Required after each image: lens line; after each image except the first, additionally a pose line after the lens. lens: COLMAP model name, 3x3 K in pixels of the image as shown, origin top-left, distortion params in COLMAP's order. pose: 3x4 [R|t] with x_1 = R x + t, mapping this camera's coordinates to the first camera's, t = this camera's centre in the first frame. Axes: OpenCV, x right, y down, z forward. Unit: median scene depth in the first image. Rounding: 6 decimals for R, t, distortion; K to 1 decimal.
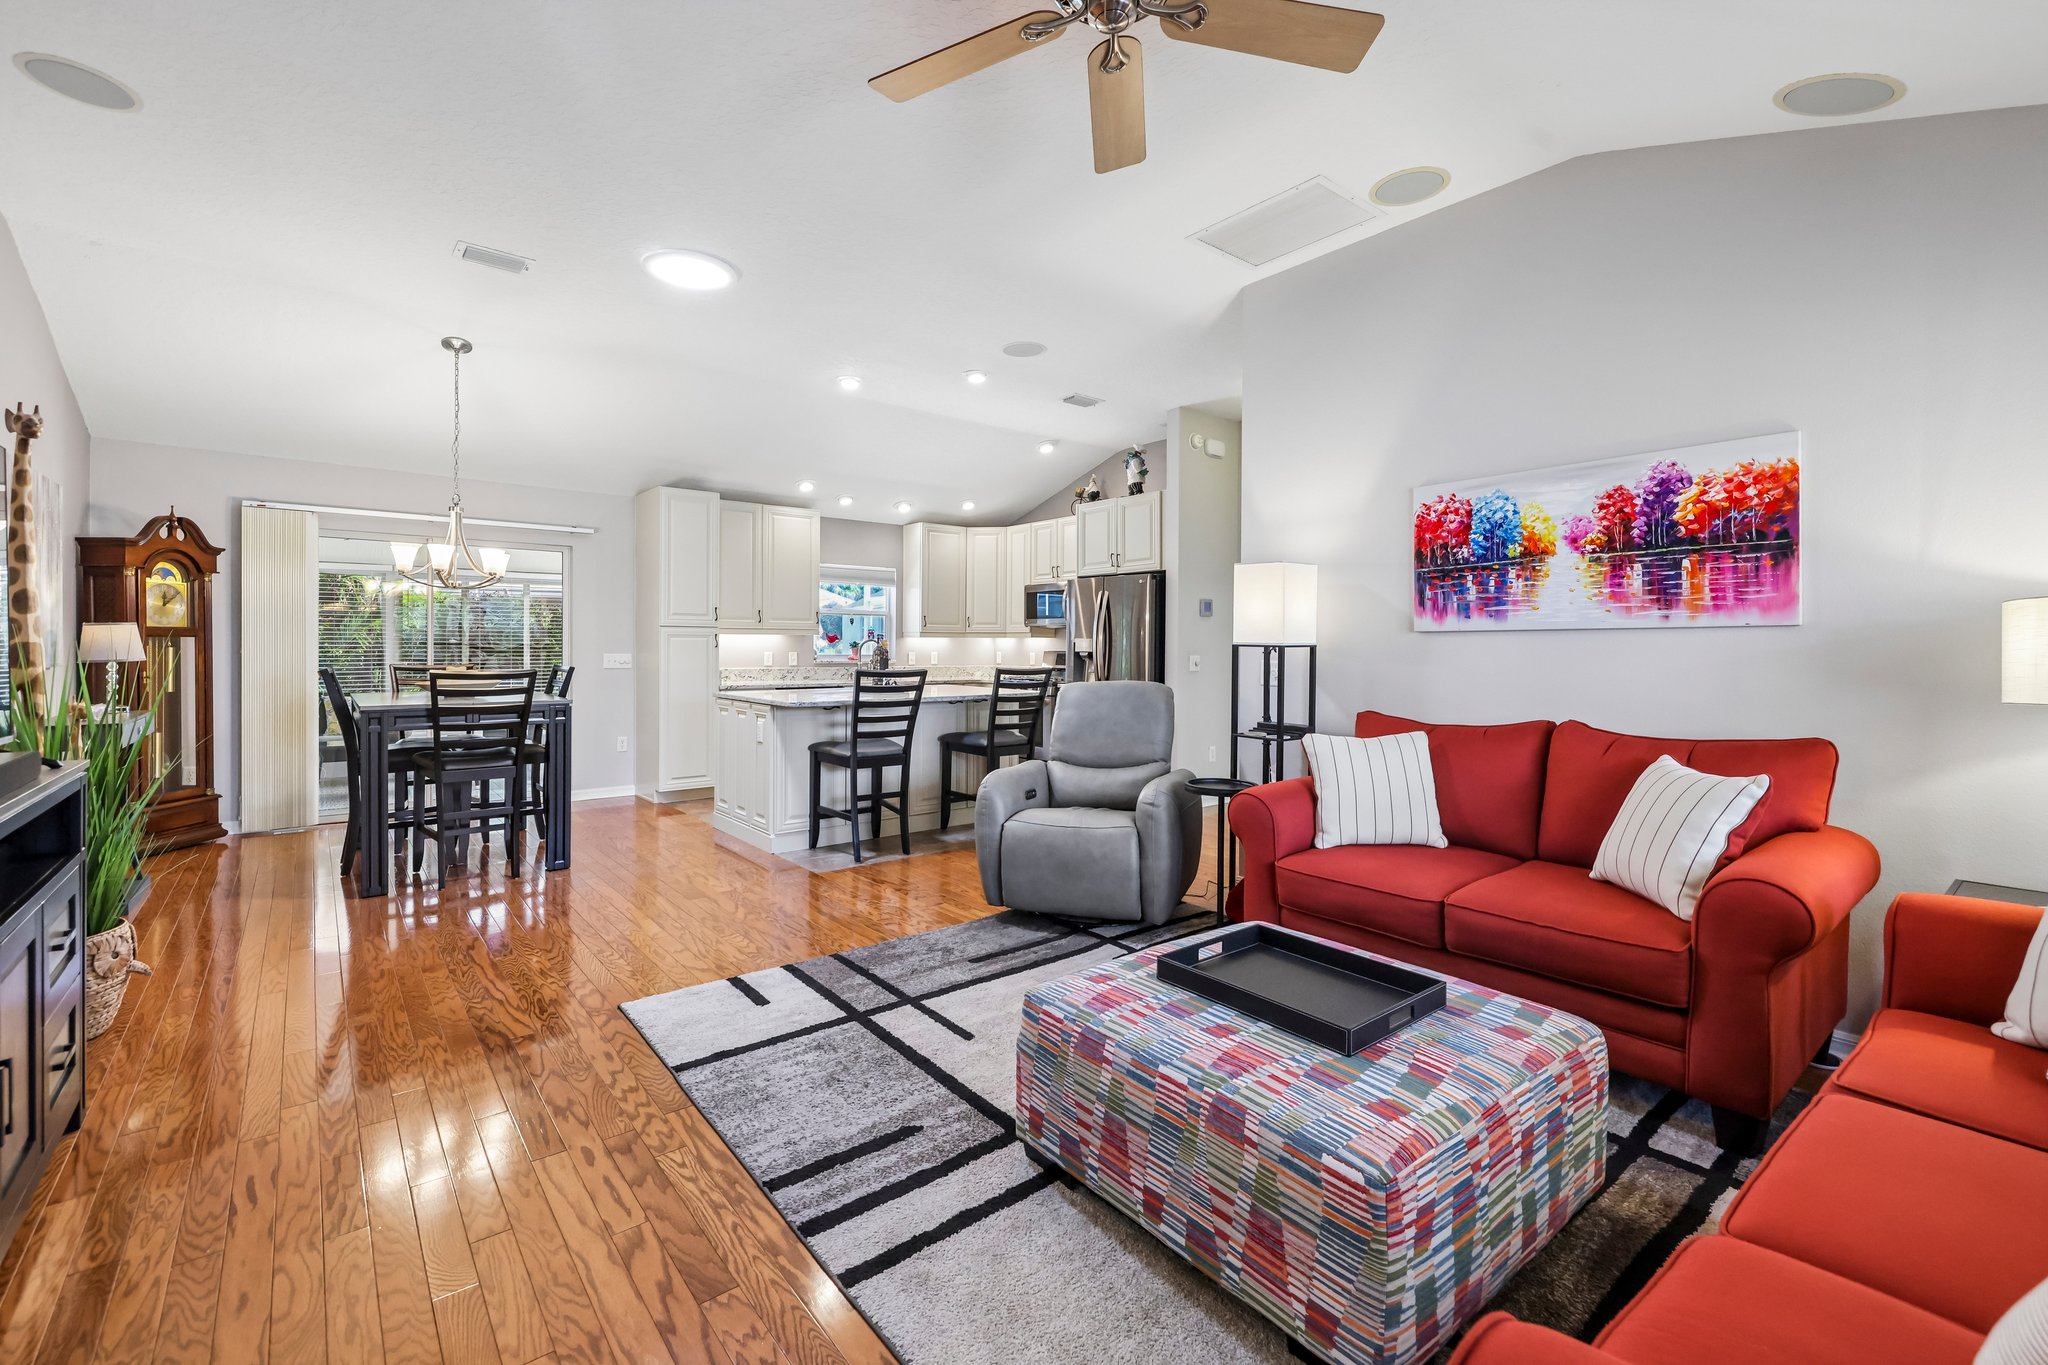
lens RADIAL K [[861.7, 0, 1022.0], [0, 861.7, 647.0], [0, 0, 1]] dist [-0.012659, -0.000335]
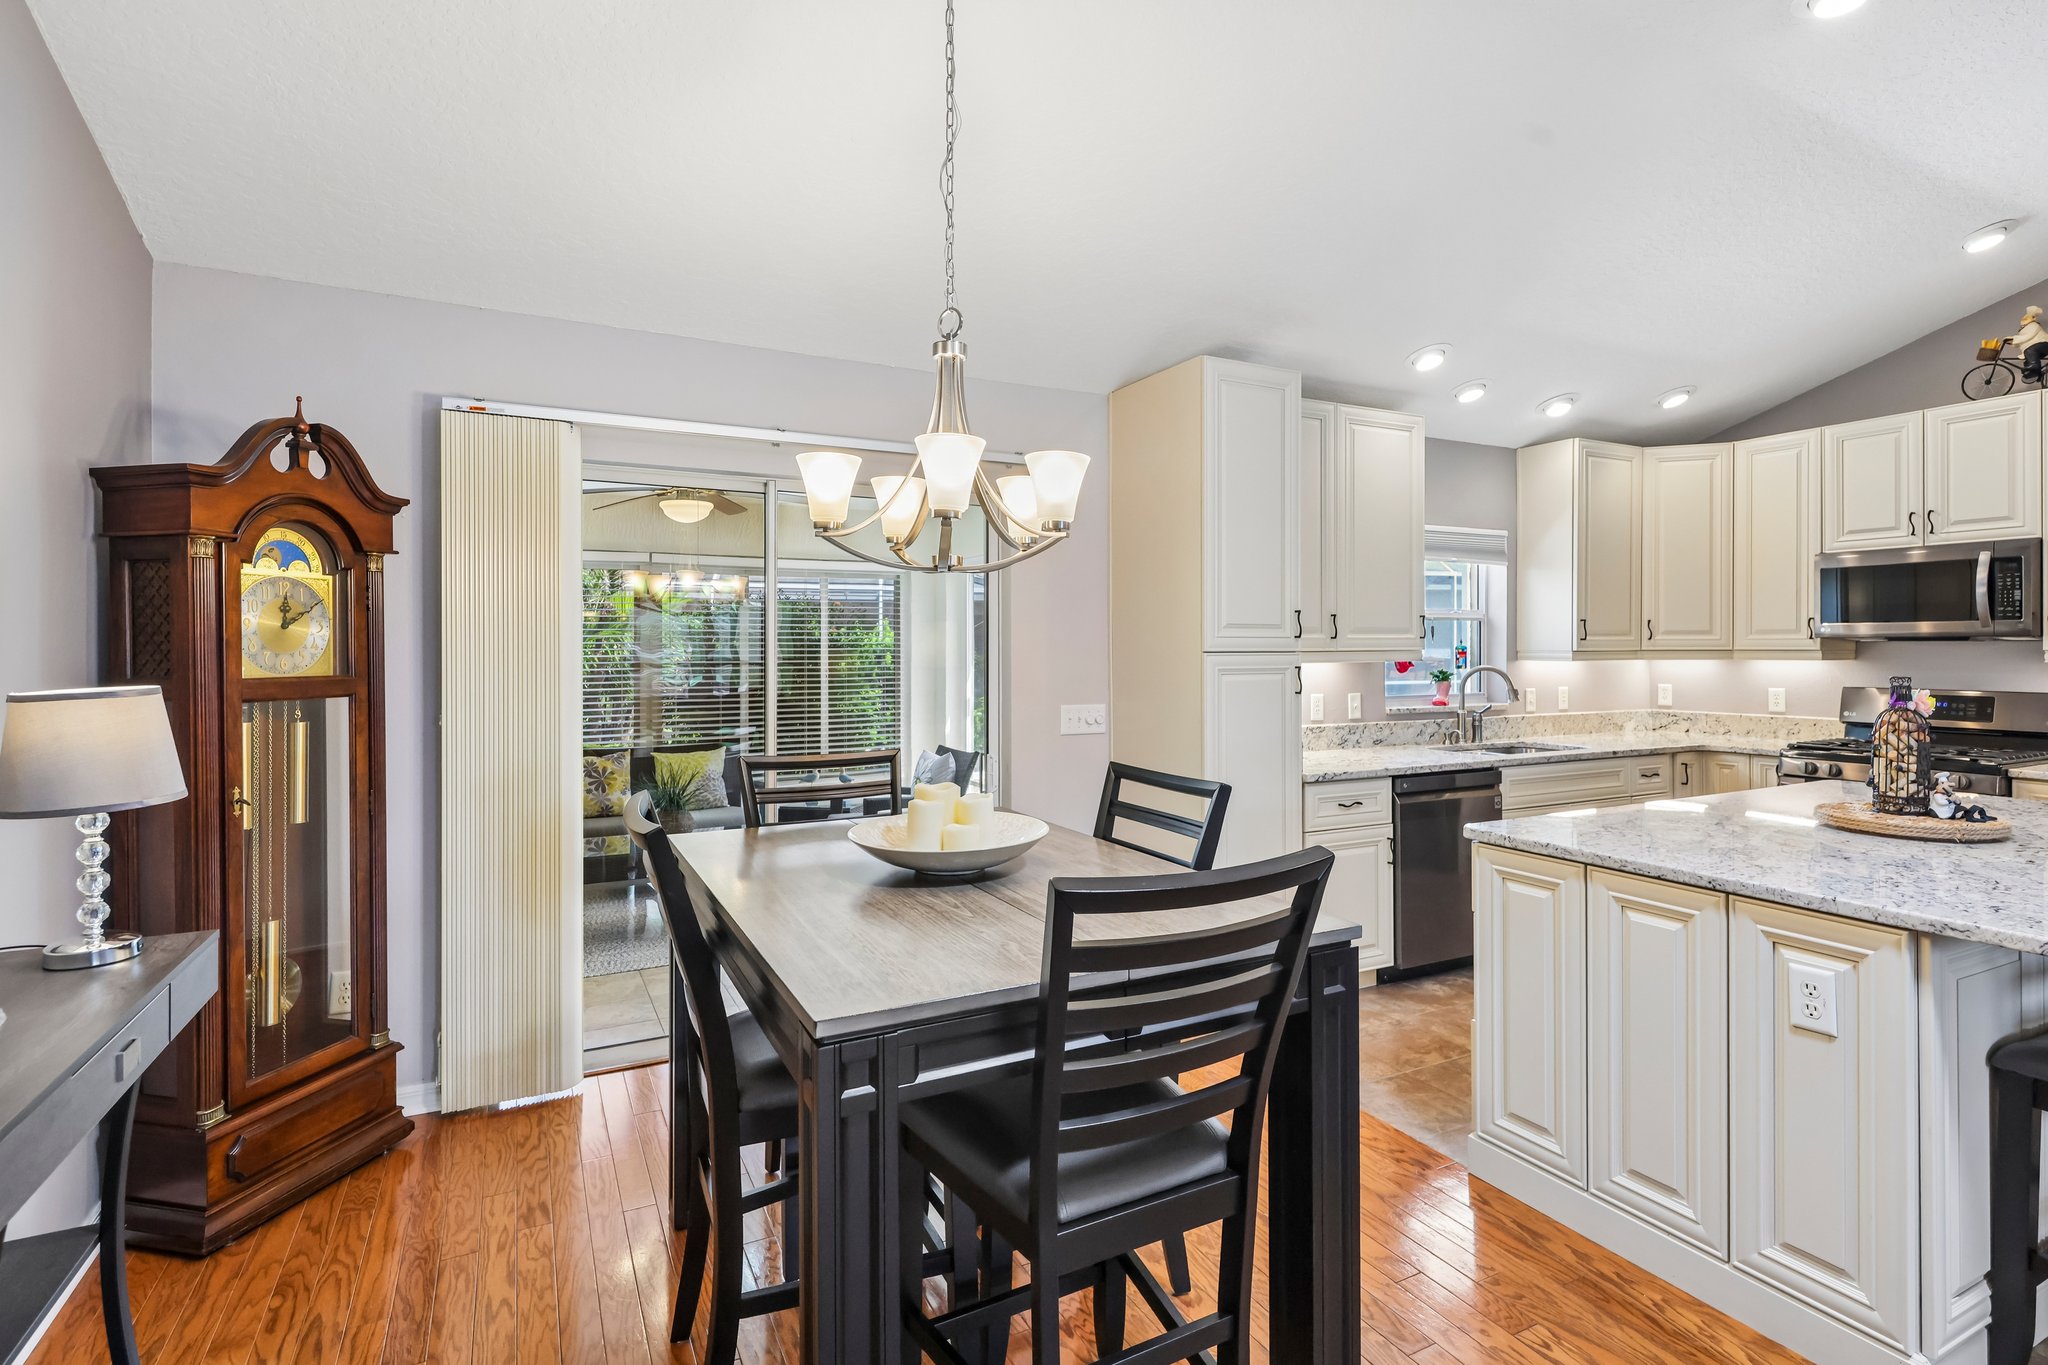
lens RADIAL K [[994.3, 0, 1017.6], [0, 994.3, 639.6], [0, 0, 1]] dist [0.001145, -0.000026]
pose [[0.974247, -0.009678, -0.225274, -0.386969], [0.007414, 0.999913, -0.010893, -0.025295], [0.225360, 0.008942, 0.974235, 0.430464]]
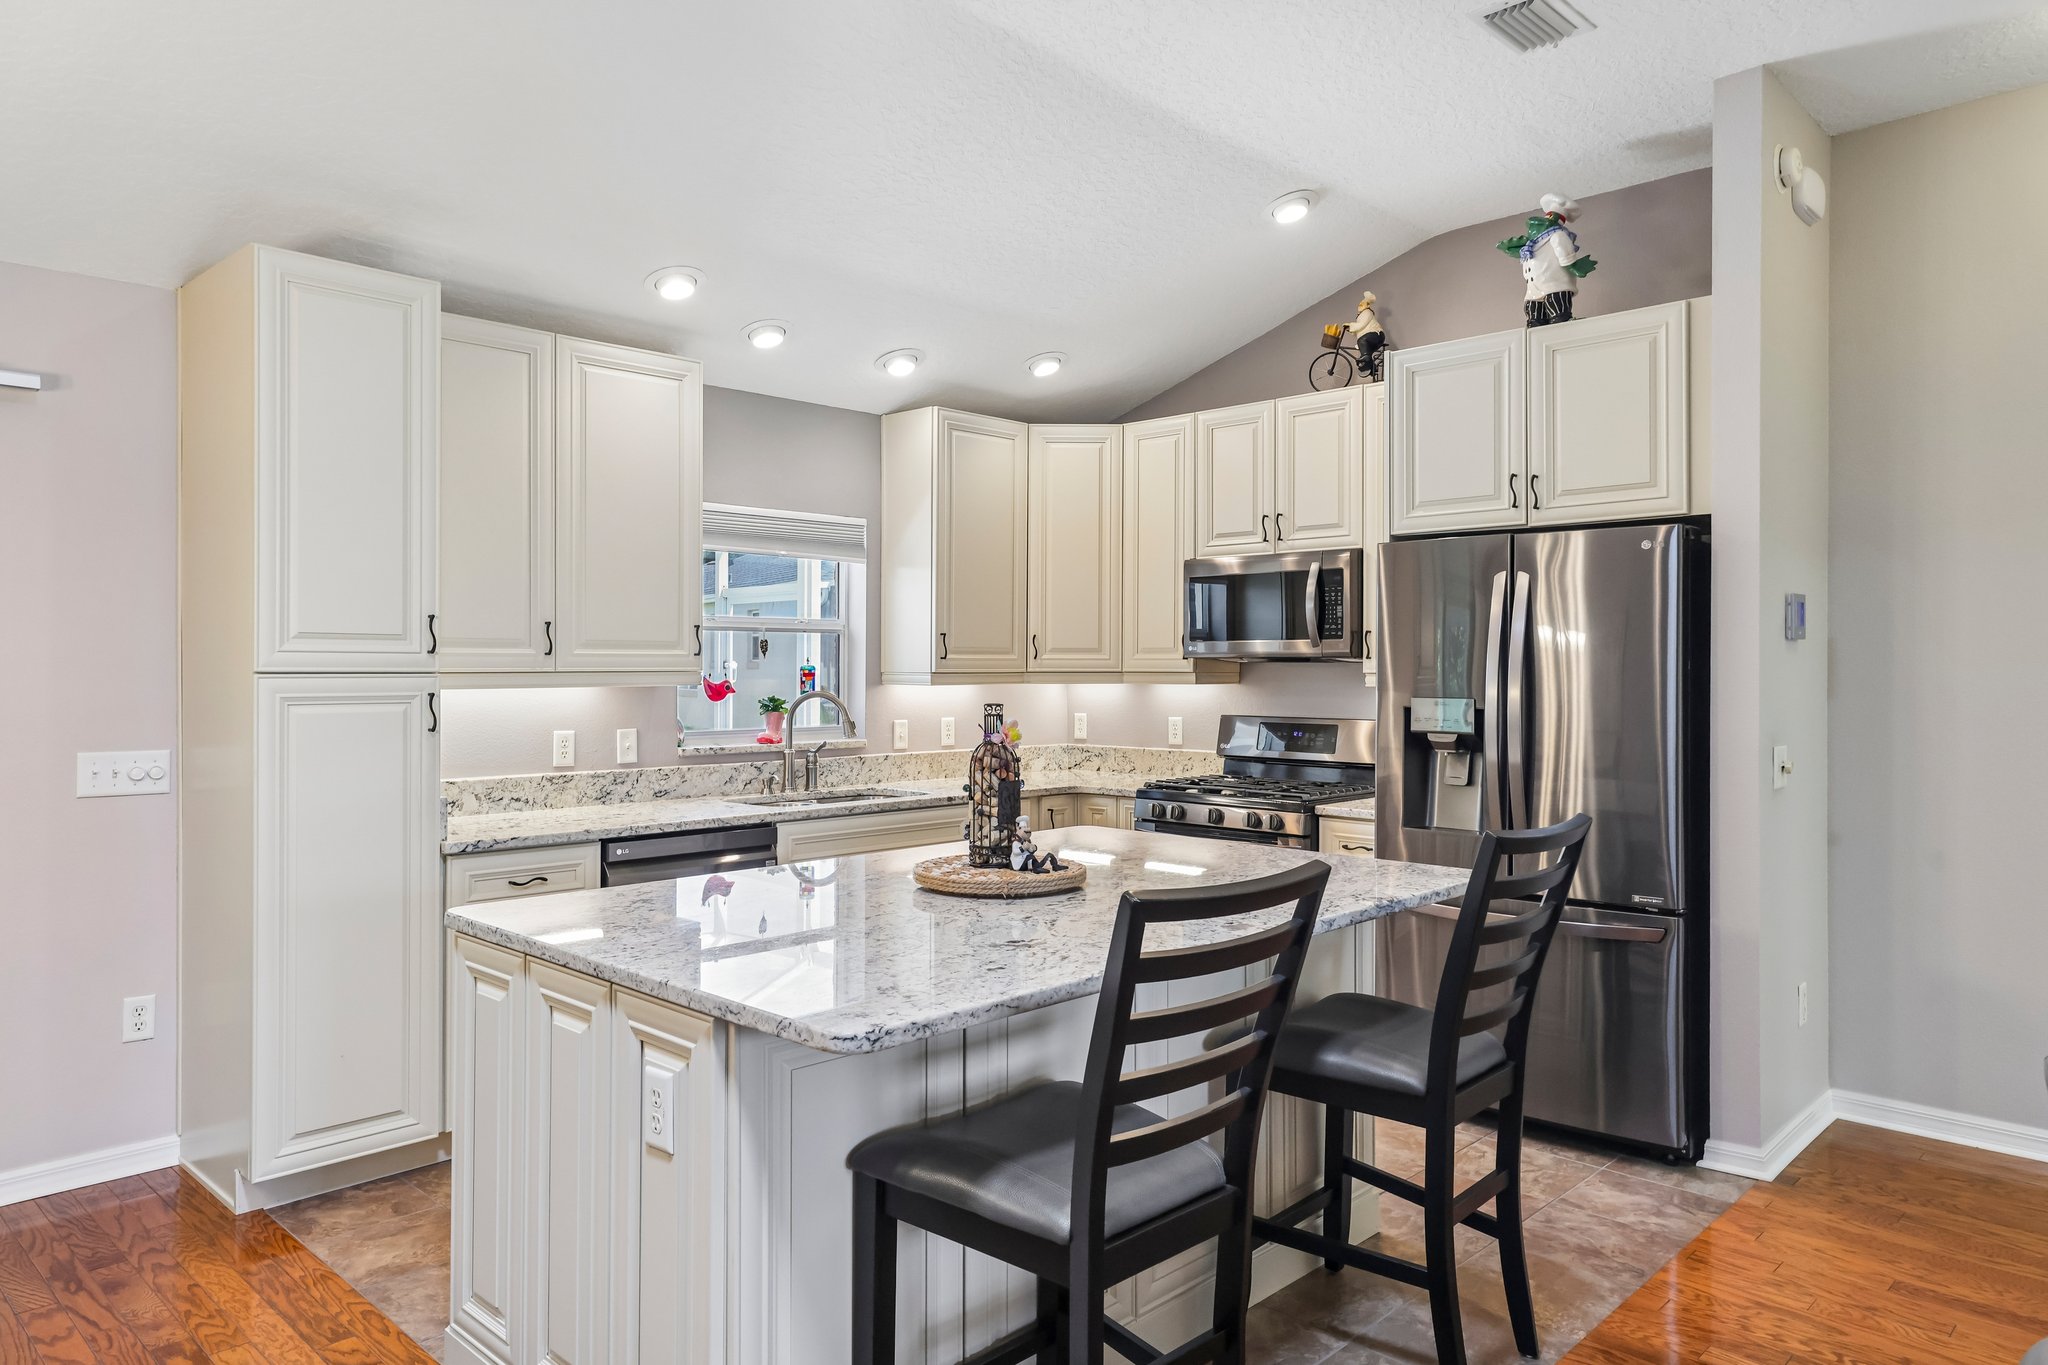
lens RADIAL K [[1347.9, 0, 1021.6], [0, 1347.9, 658.9], [0, 0, 1]] dist [0.013561, -0.000477]
pose [[0.994338, -0.003441, 0.106209, -0.180515], [0.004181, 0.999969, -0.006741, -0.024321], [-0.106183, 0.007146, 0.994321, 0.443228]]
